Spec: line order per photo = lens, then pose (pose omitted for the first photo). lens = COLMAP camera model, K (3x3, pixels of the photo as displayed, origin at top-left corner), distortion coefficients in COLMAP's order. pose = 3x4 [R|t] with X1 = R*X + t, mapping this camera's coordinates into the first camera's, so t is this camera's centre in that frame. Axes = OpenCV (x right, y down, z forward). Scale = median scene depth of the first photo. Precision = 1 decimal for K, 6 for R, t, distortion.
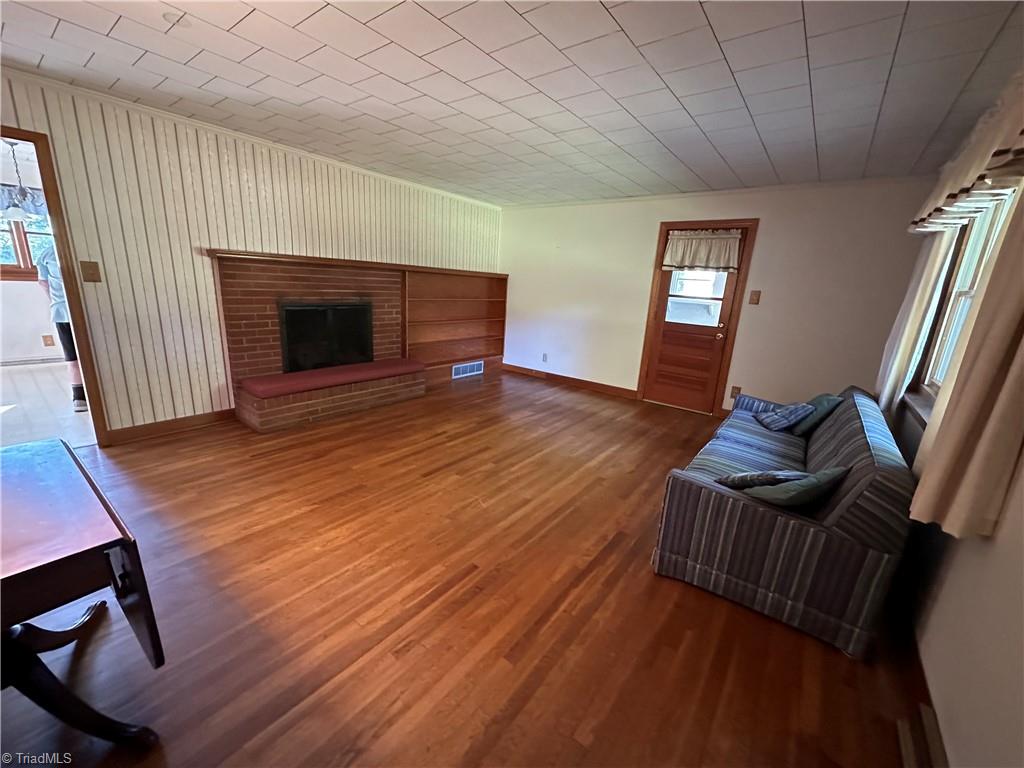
lens RADIAL K [[406.9, 0, 509.6], [0, 406.9, 387.9], [0, 0, 1]] dist [-0.001729, 0.000132]
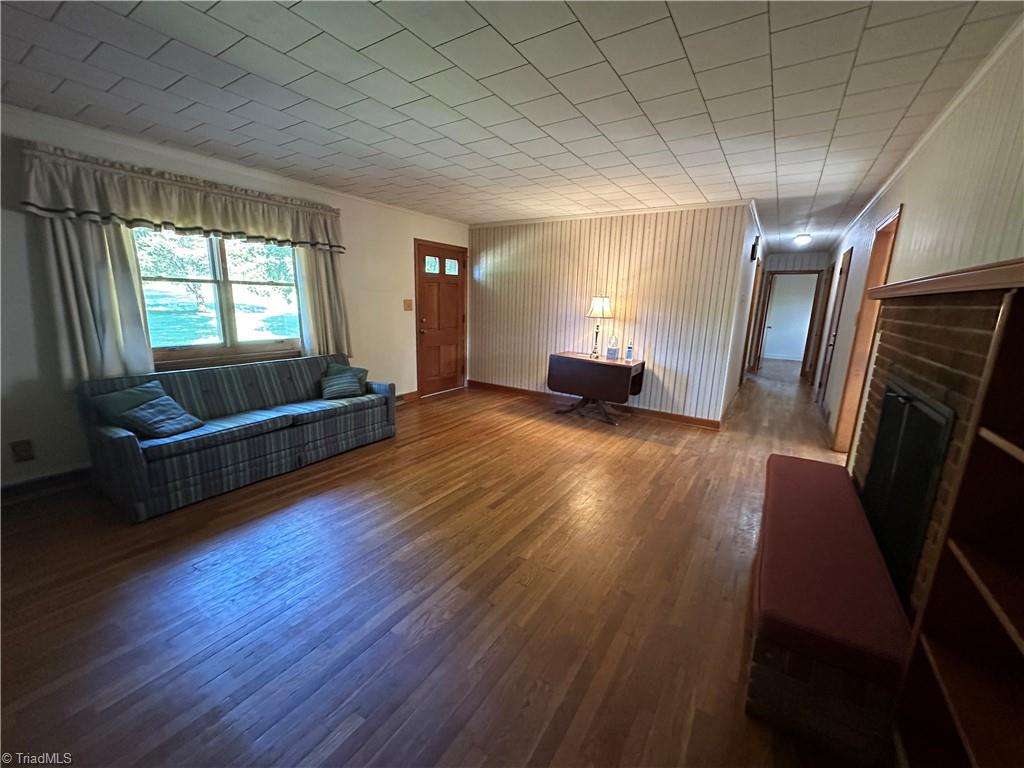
lens RADIAL K [[406.9, 0, 509.6], [0, 406.9, 387.9], [0, 0, 1]] dist [-0.001729, 0.000132]
pose [[-0.993547, -0.065837, -0.092360, 0.003378], [-0.100224, 0.890845, 0.443114, -0.558411], [0.053105, 0.449511, -0.891695, 2.153228]]
